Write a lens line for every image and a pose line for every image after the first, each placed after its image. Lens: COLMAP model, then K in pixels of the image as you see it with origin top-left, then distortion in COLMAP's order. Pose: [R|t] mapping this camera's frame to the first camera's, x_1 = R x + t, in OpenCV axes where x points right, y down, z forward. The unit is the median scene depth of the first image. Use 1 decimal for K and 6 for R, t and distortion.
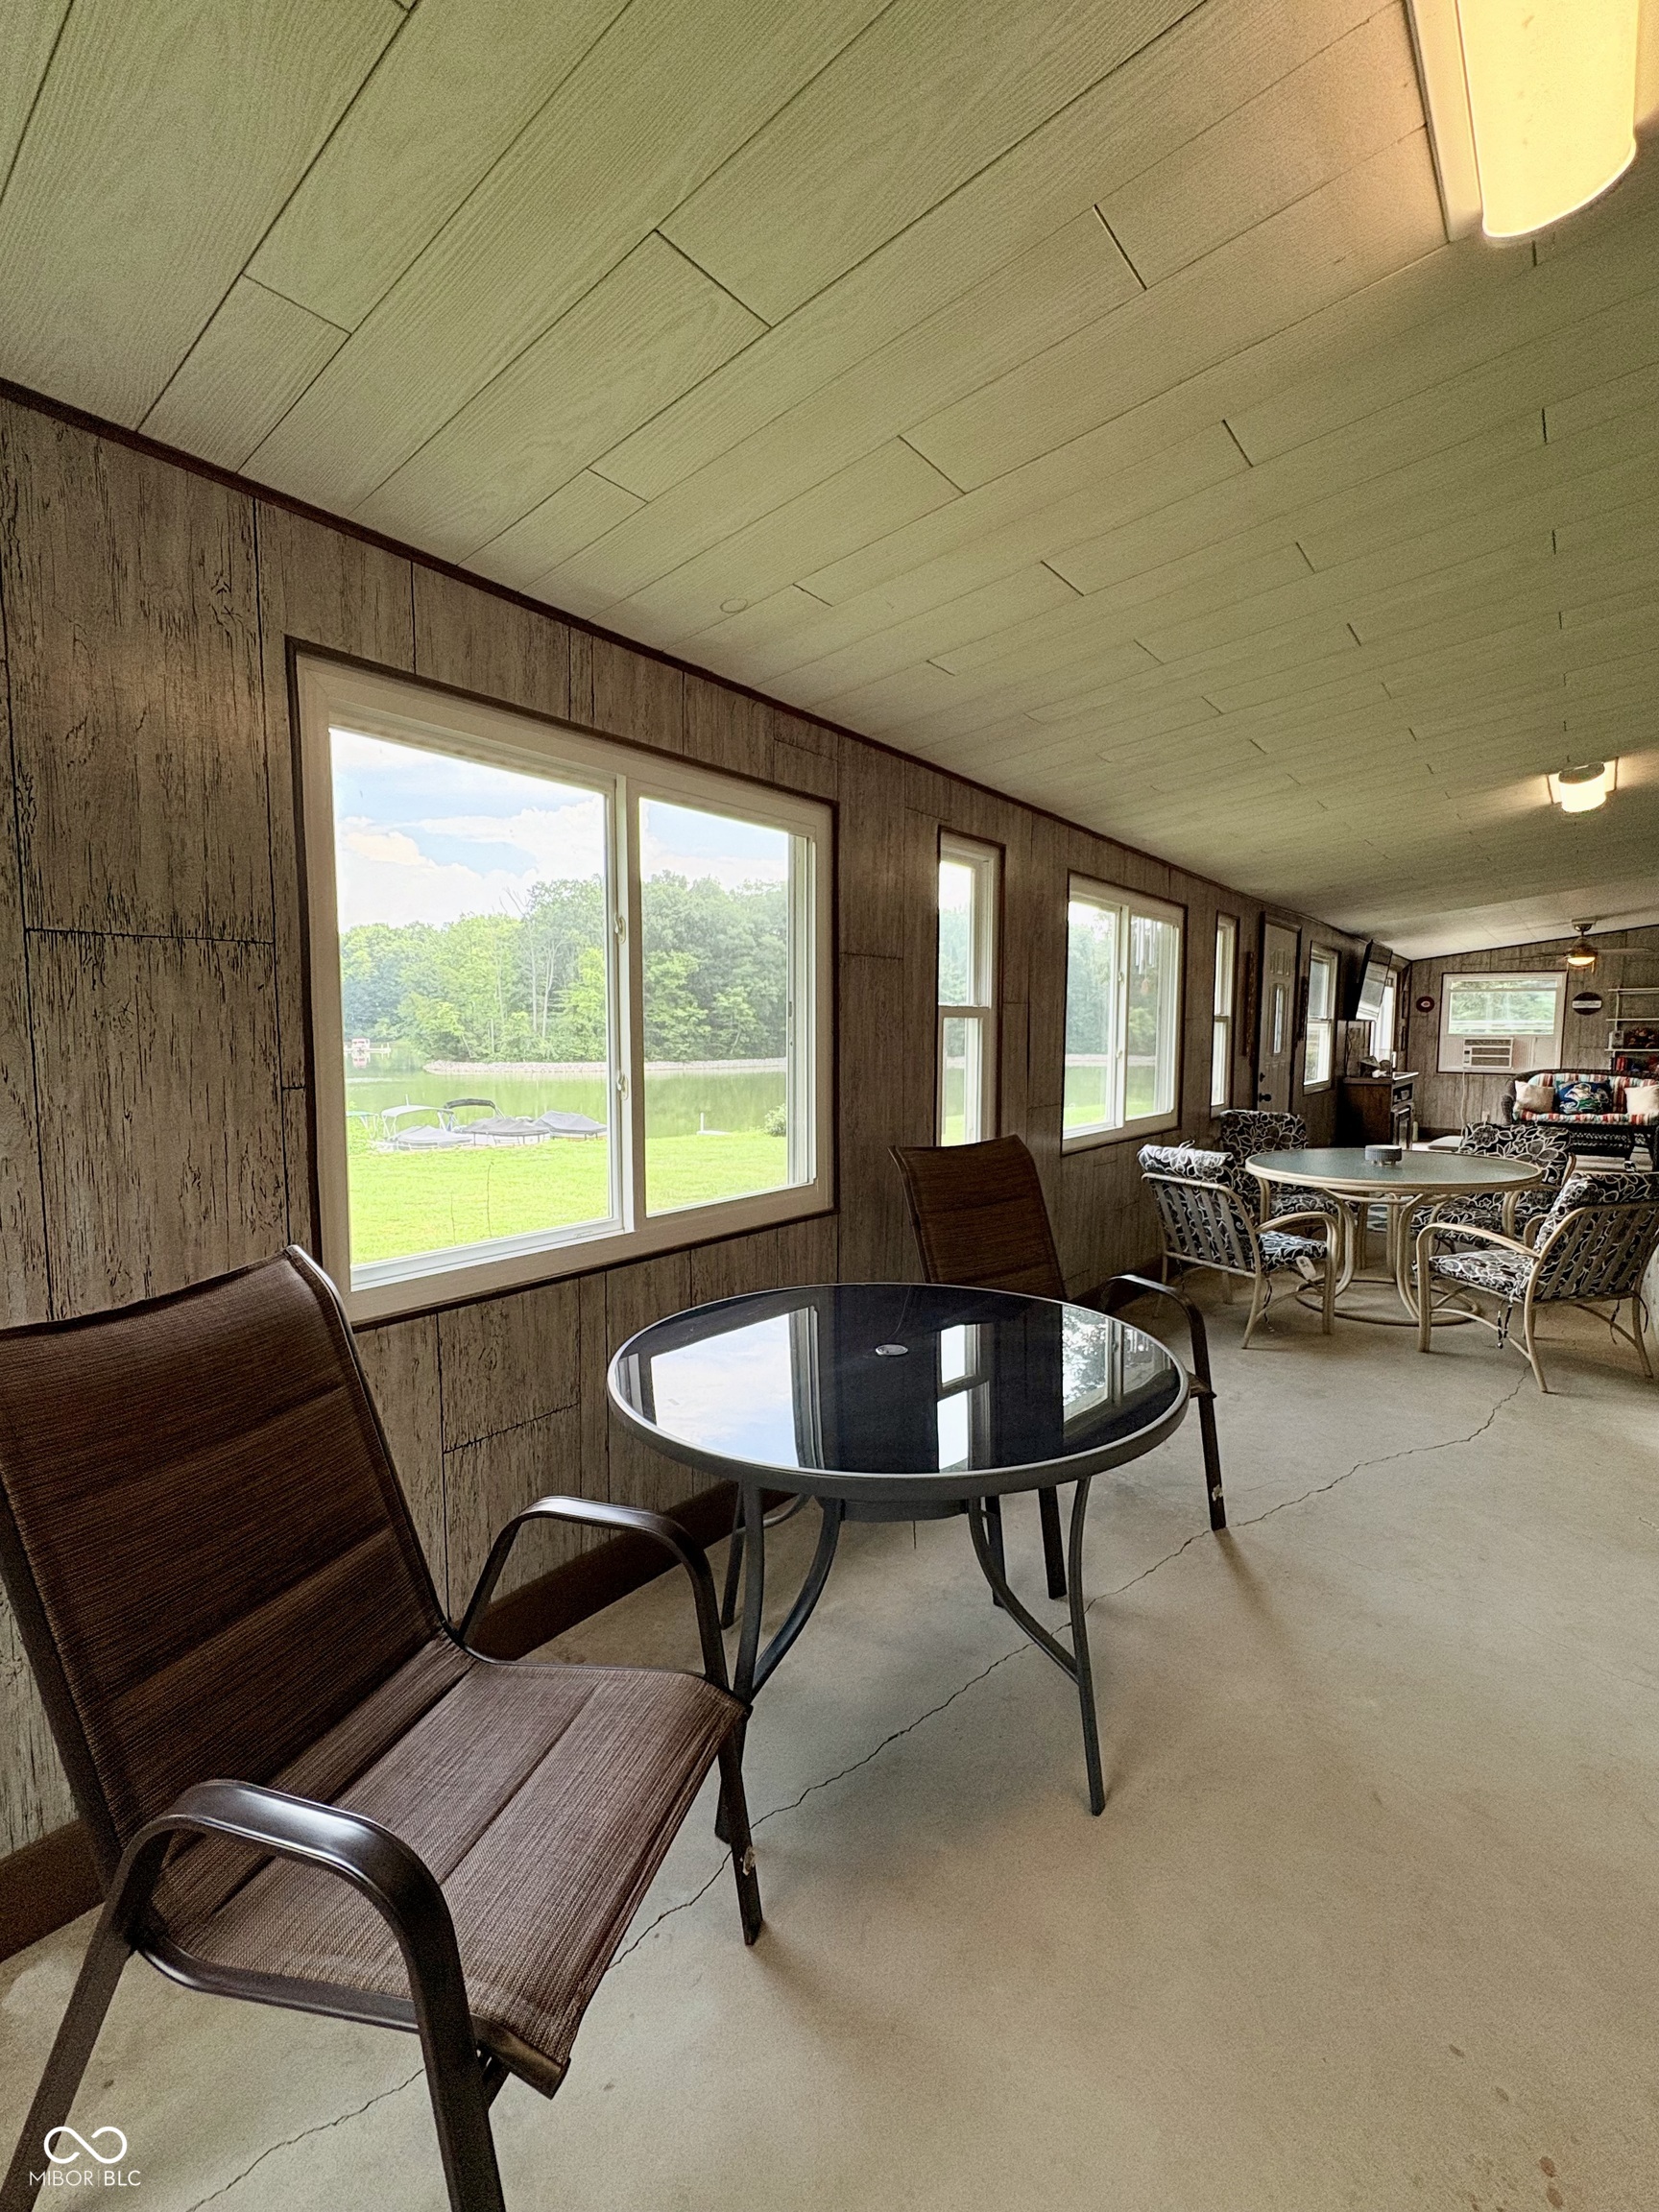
lens RADIAL K [[964.2, 0, 864.5], [0, 964.2, 1106.1], [0, 0, 1]] dist [0.033030, 0.000026]
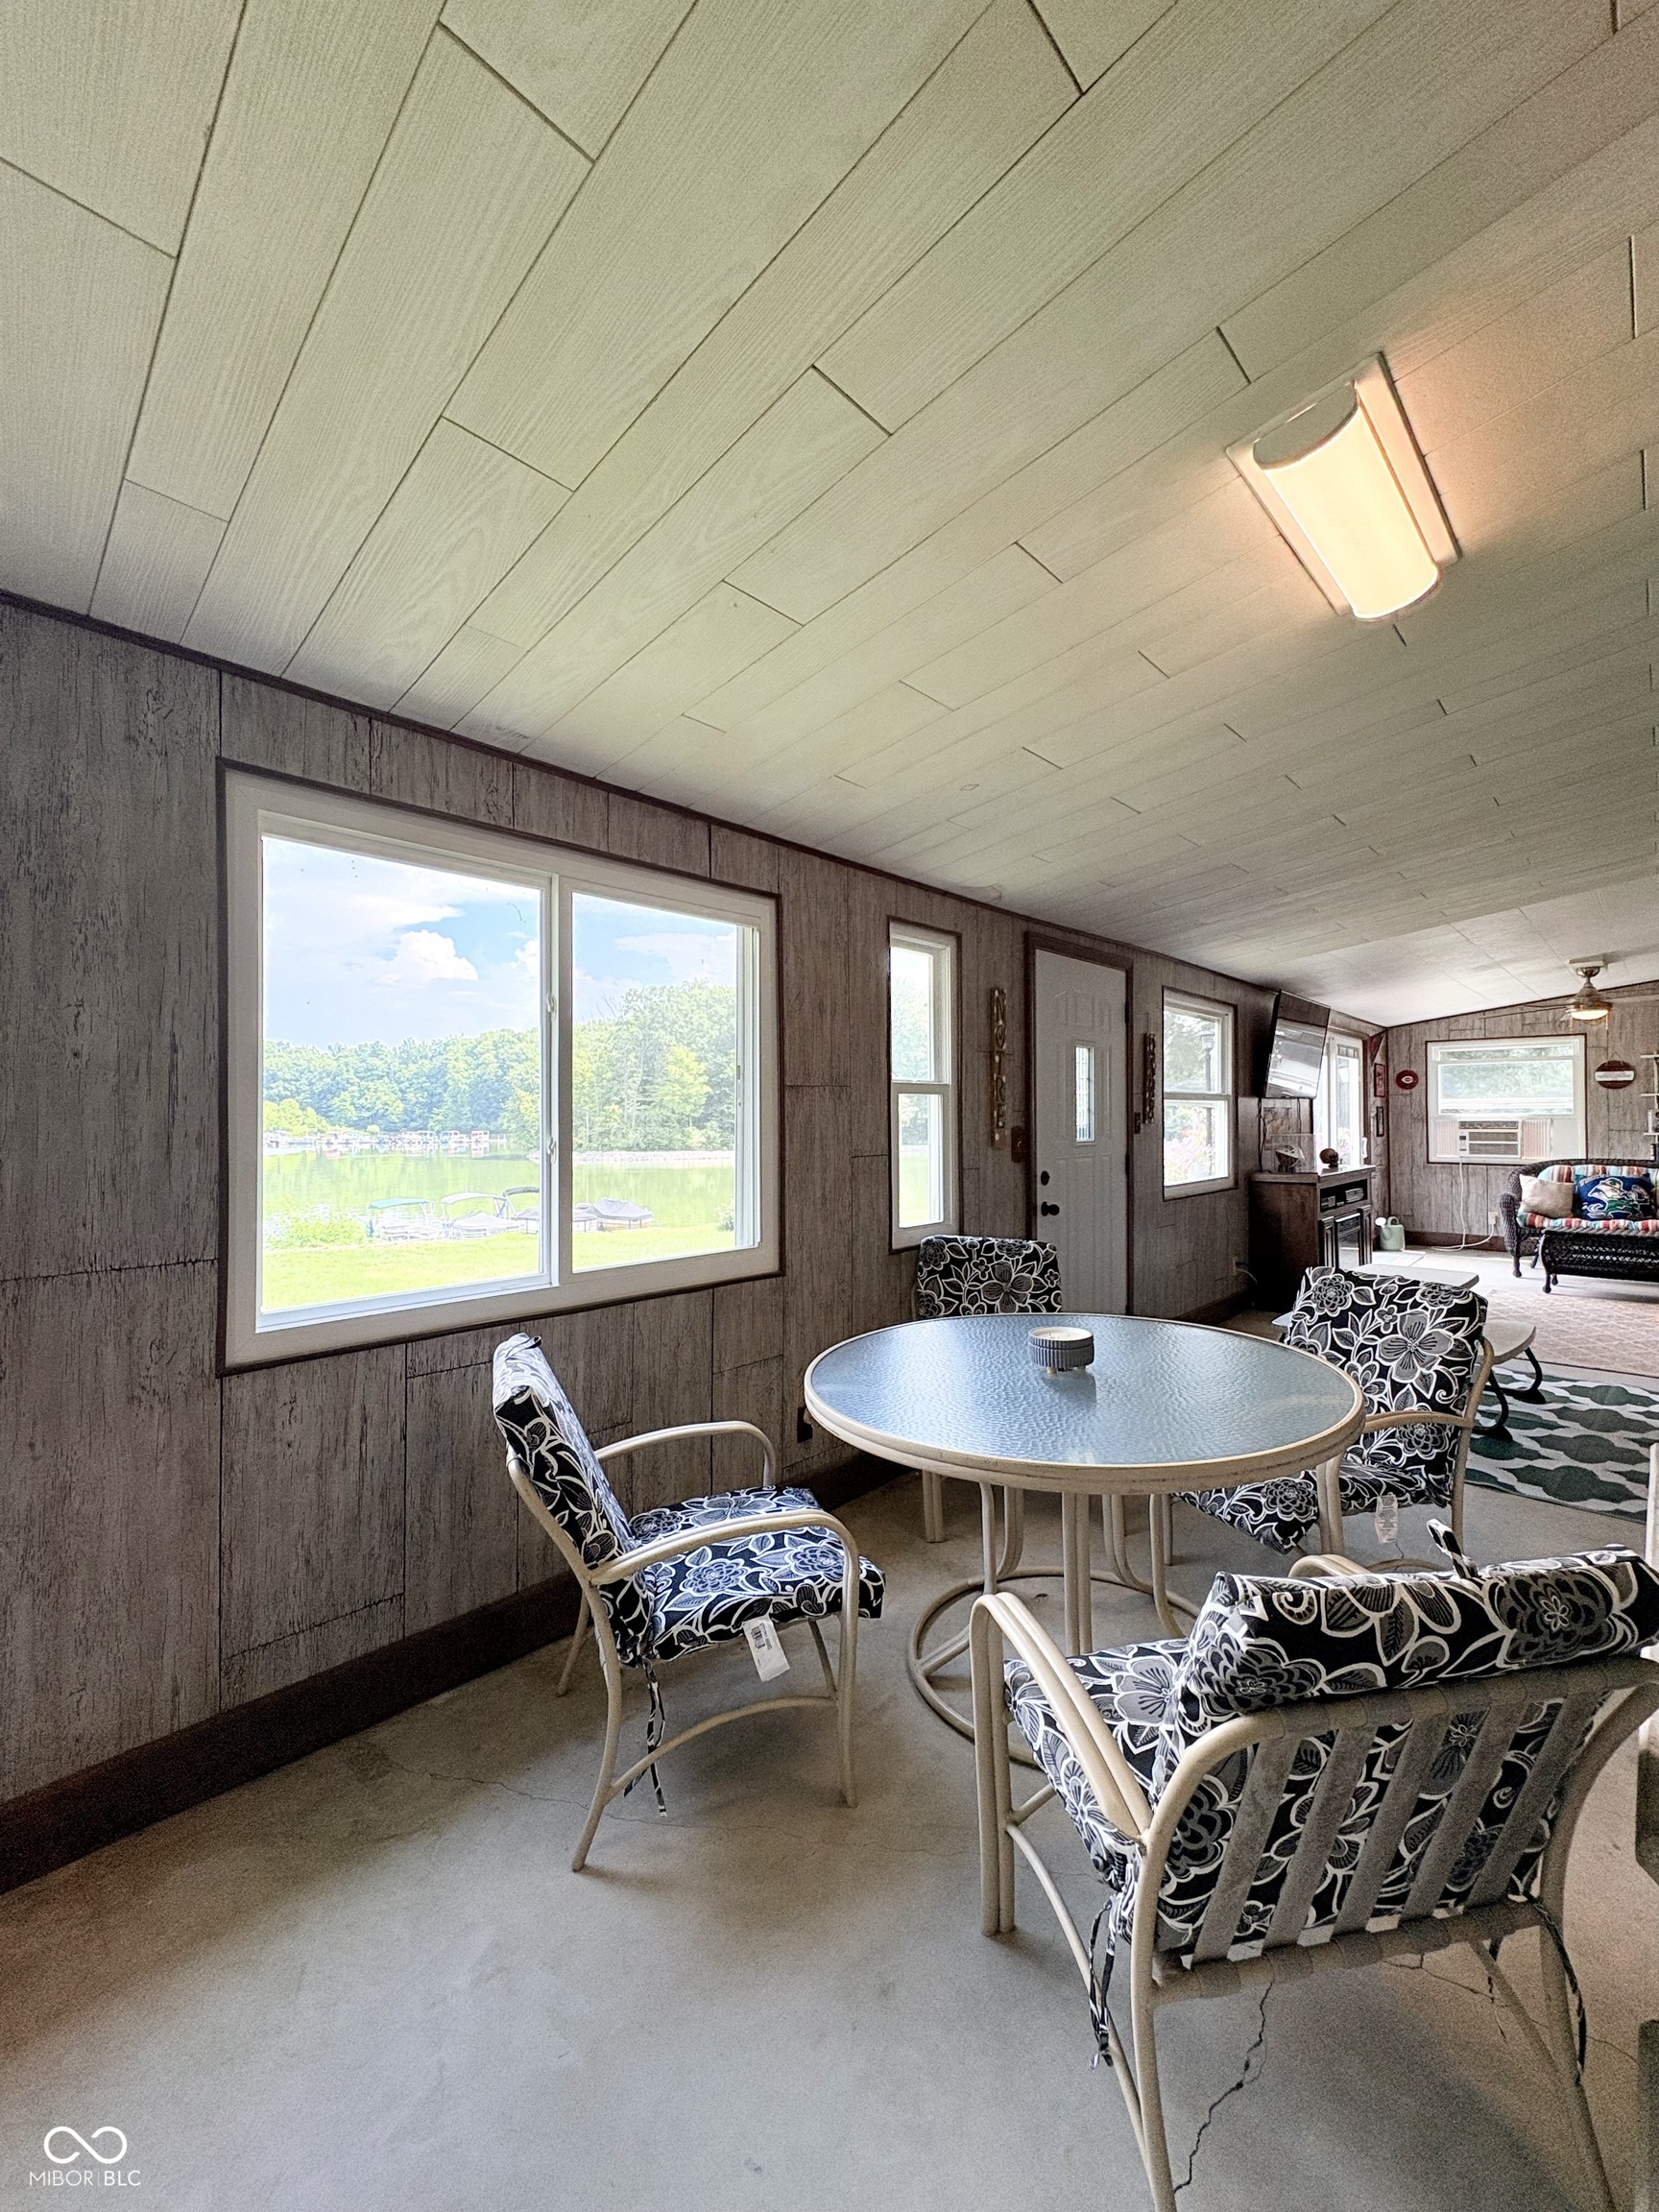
lens RADIAL K [[871.7, 0, 829.5], [0, 871.7, 1106.0], [0, 0, 1]] dist [0.001227, 0.000277]
pose [[0.991173, -0.012480, -0.131986, 0.204800], [-0.000123, 0.995472, -0.095052, -0.013424], [0.132575, 0.094230, 0.986684, 0.229792]]
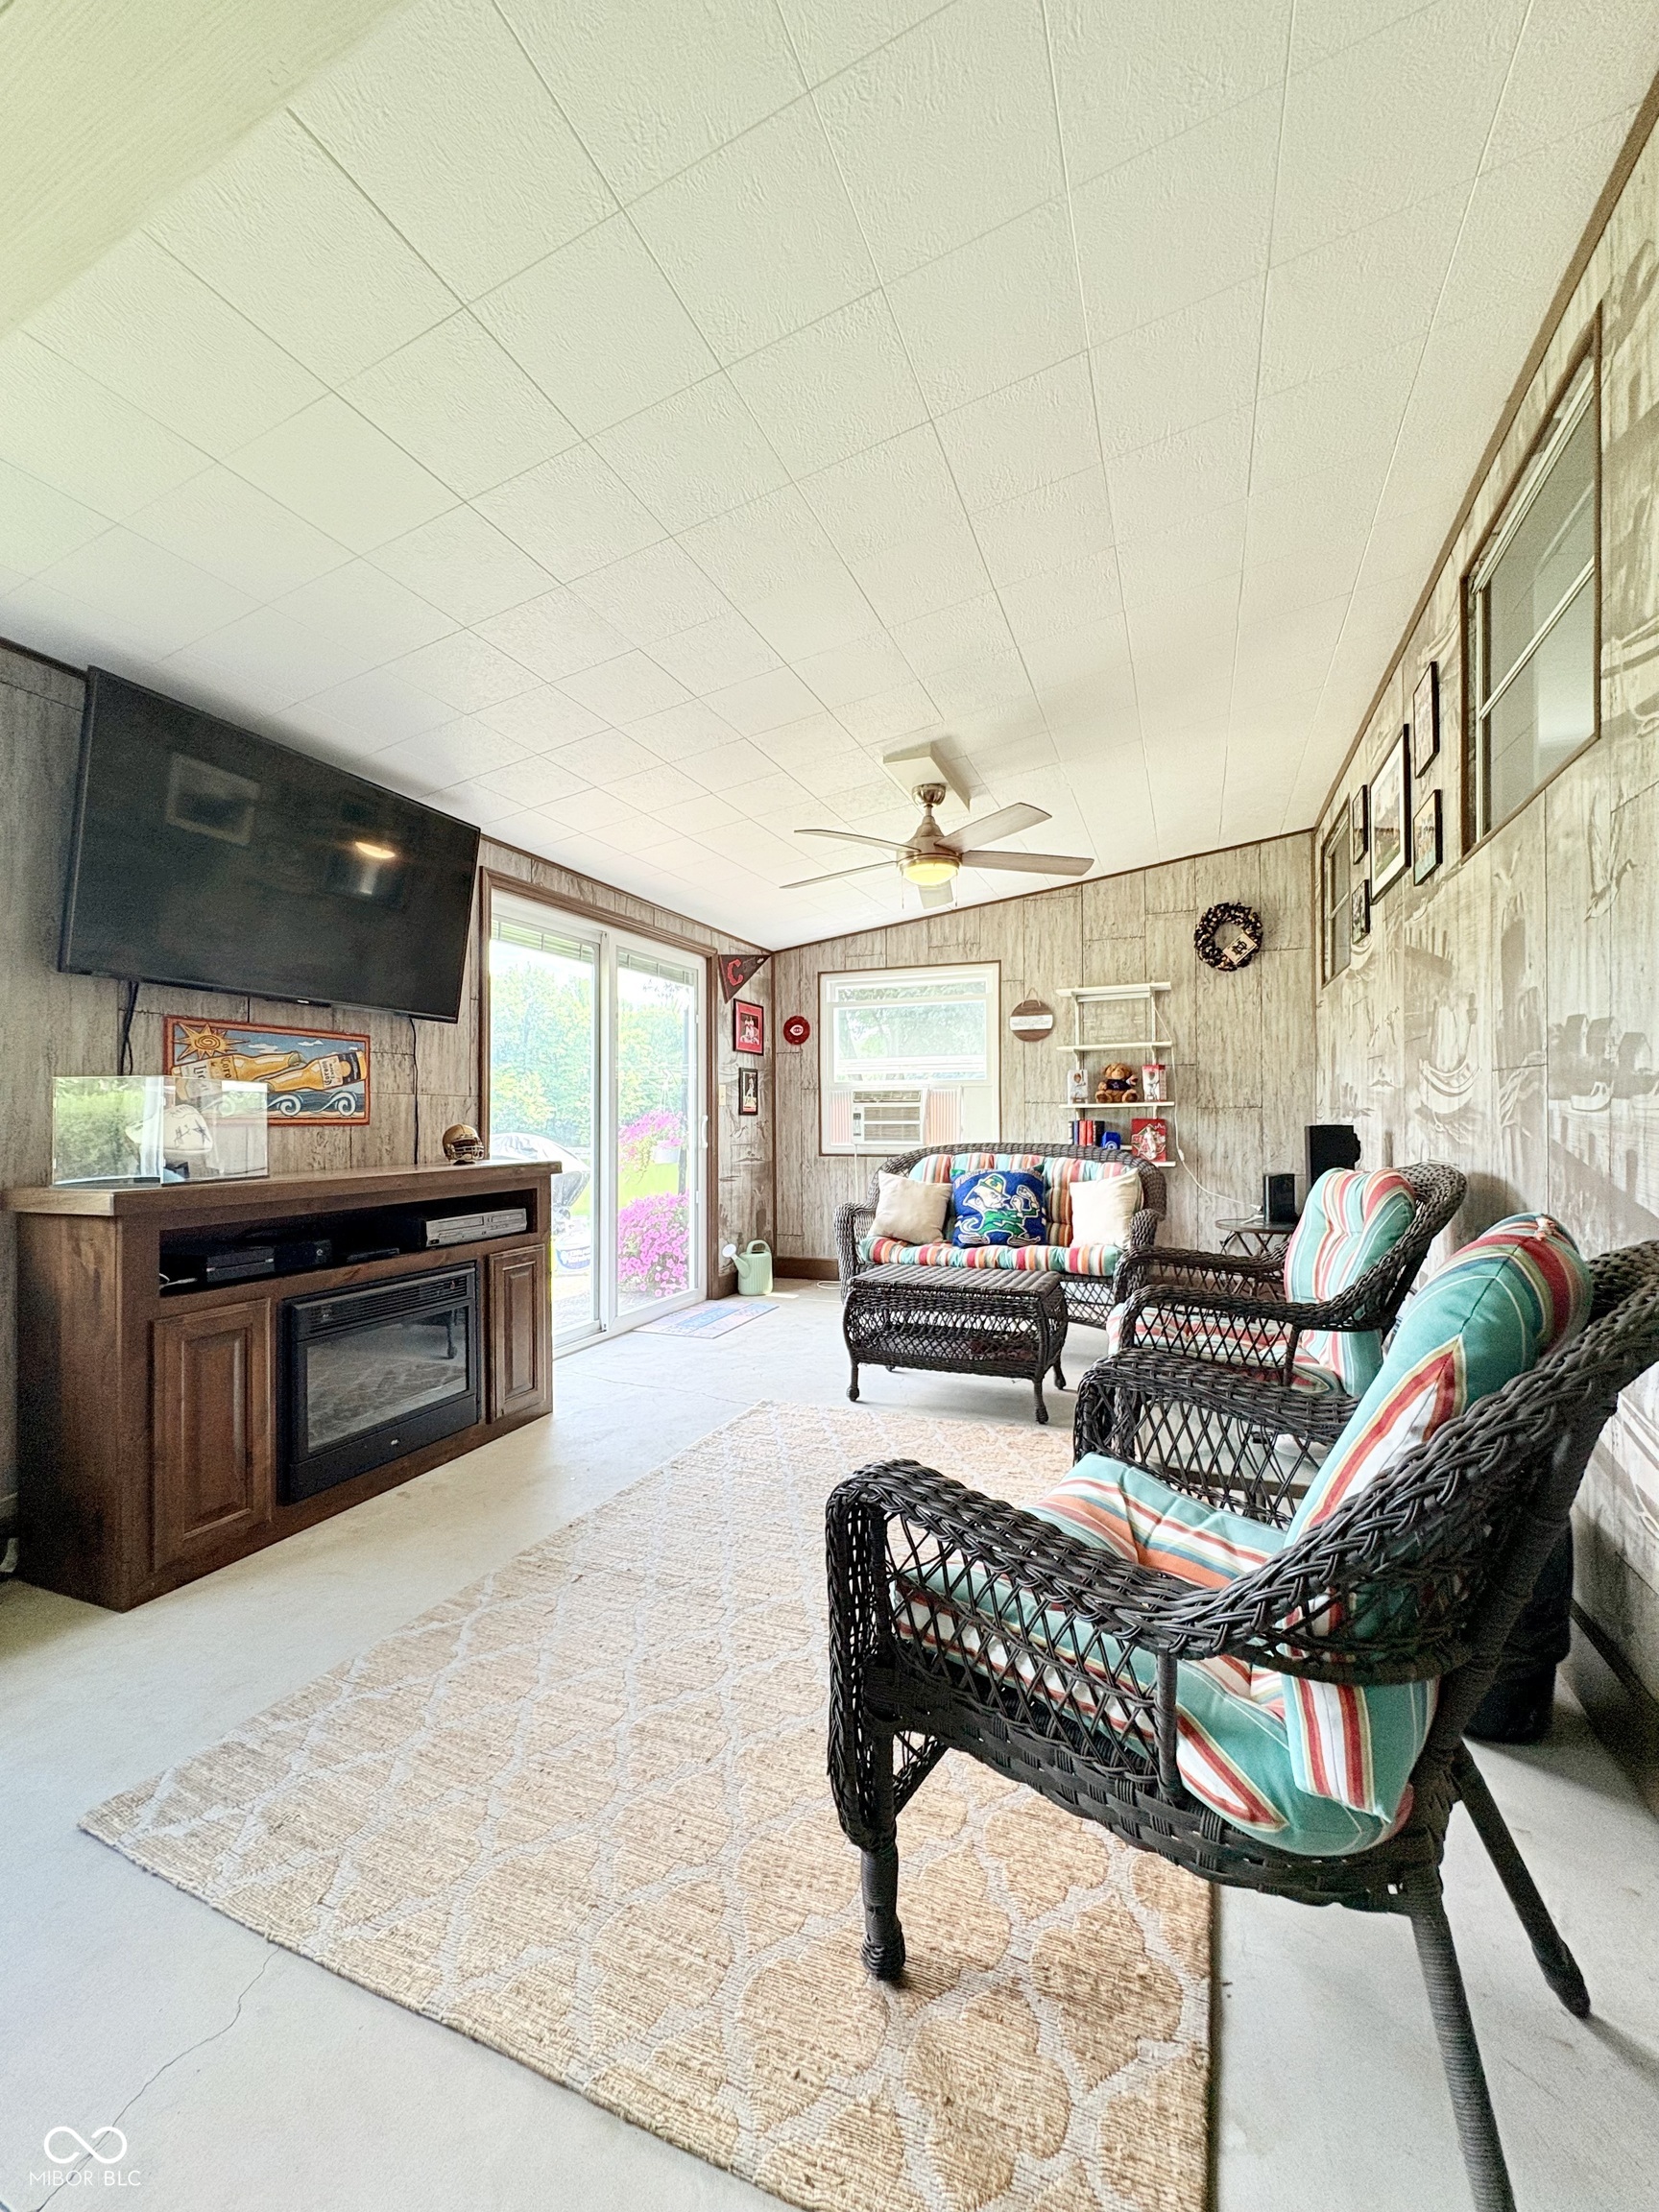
lens RADIAL K [[871.7, 0, 829.5], [0, 871.7, 1106.0], [0, 0, 1]] dist [0.001227, 0.000277]
pose [[0.969385, -0.009840, 0.245350, 0.510480], [0.032912, 0.995387, -0.090116, -0.019193], [-0.243332, 0.095432, 0.965237, 0.570854]]
